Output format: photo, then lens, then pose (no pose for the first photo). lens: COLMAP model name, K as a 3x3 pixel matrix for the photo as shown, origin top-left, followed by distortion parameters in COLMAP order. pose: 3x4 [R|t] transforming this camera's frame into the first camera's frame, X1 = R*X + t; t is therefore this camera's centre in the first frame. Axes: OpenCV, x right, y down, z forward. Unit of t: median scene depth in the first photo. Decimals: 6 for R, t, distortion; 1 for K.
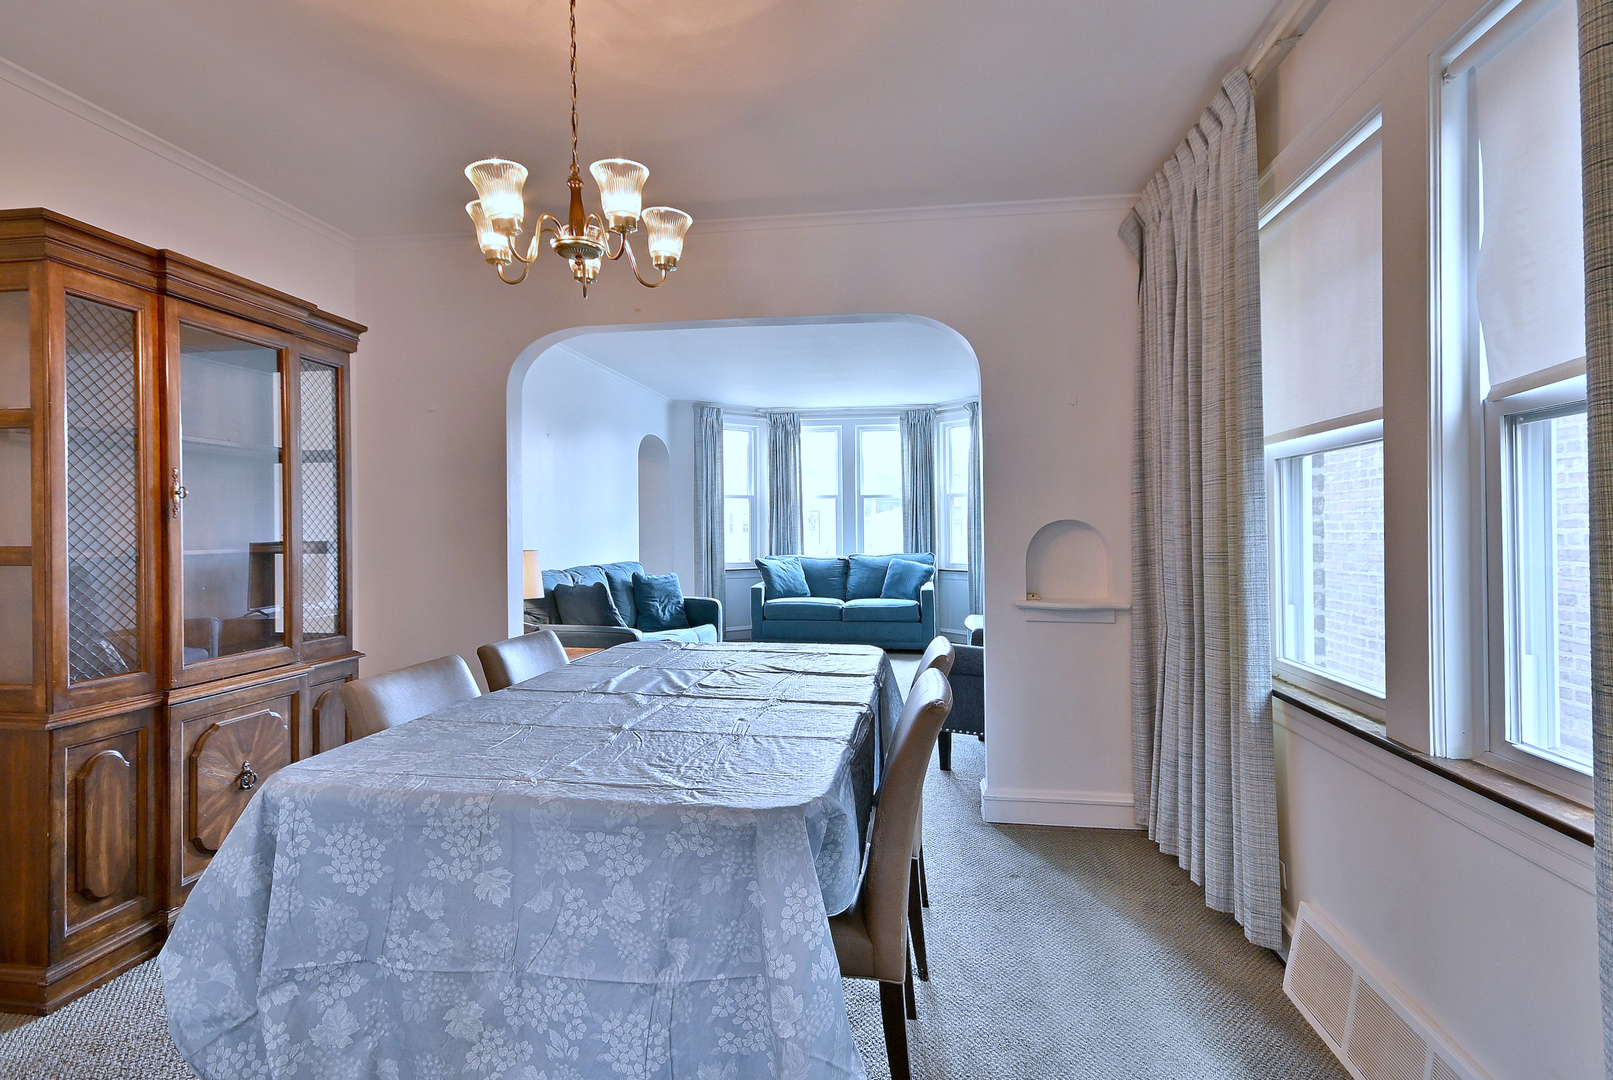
lens RADIAL K [[759.0, 0, 800.0], [0, 759.0, 531.5], [0, 0, 1]] dist [-0.001746, 0.000218]
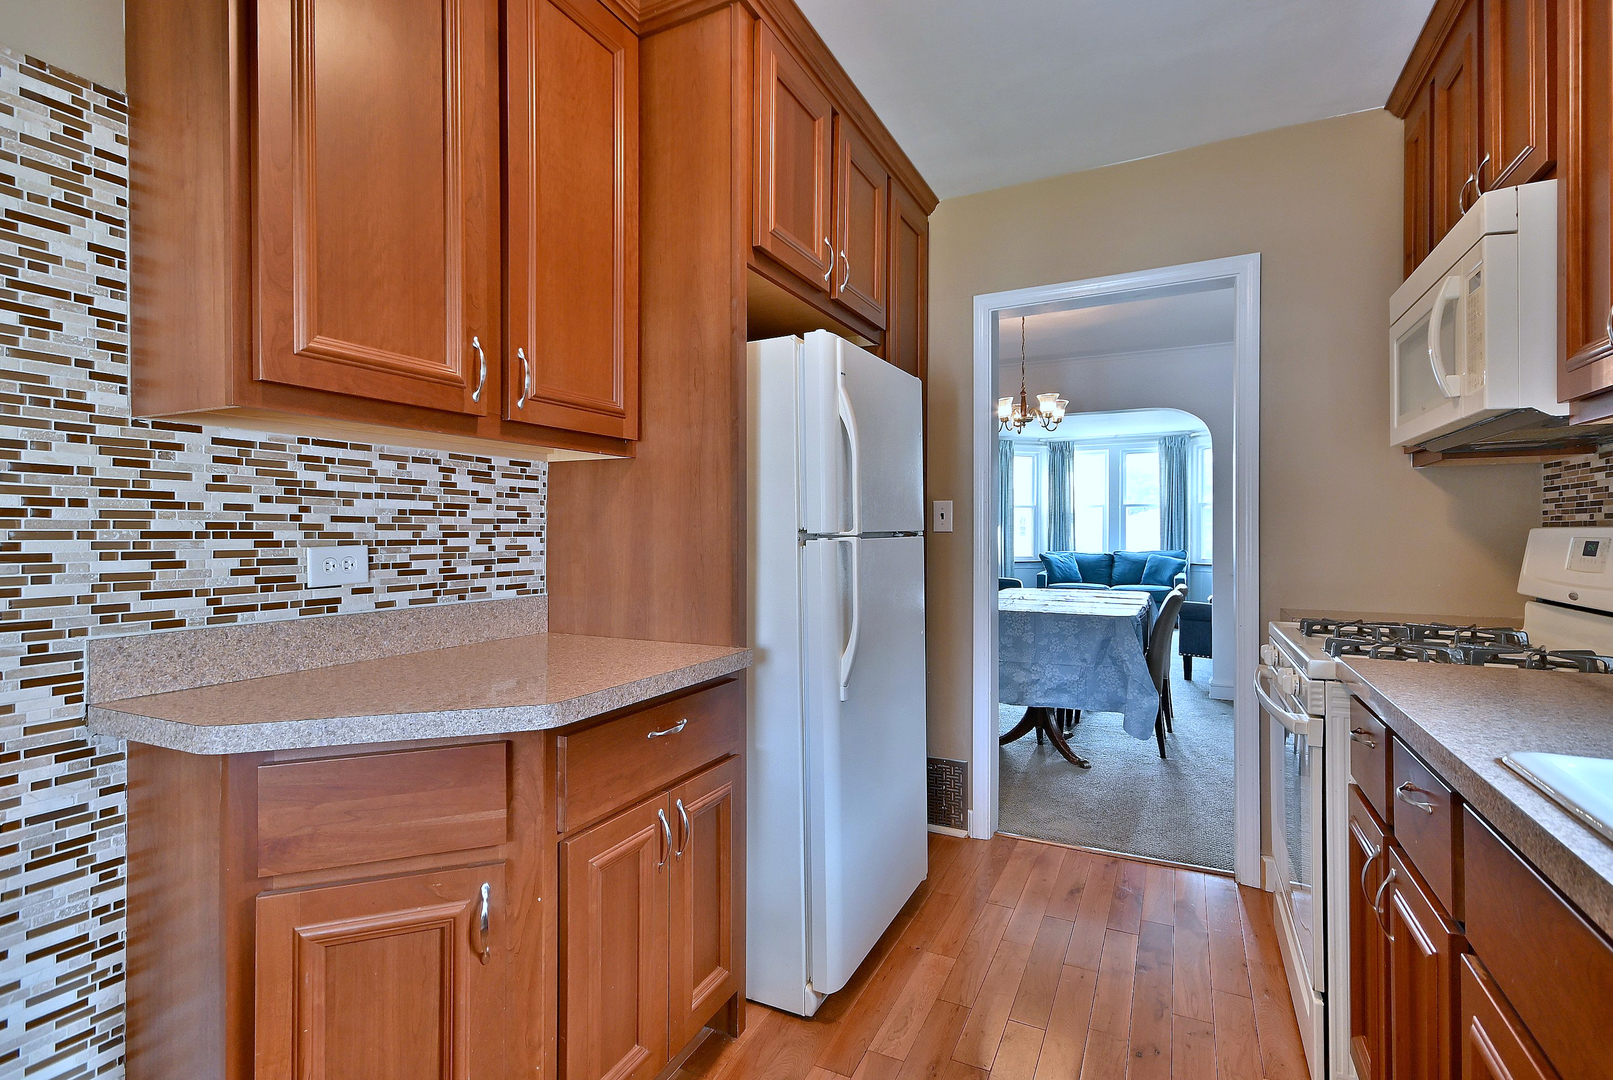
lens RADIAL K [[759.0, 0, 820.6], [0, 759.0, 544.1], [0, 0, 1]] dist [-0.001746, 0.000218]
pose [[0.960070, 0.008057, -0.279643, -0.053936], [-0.003887, 0.999873, 0.015463, 0.001531], [0.279732, -0.013759, 0.959980, -0.376190]]
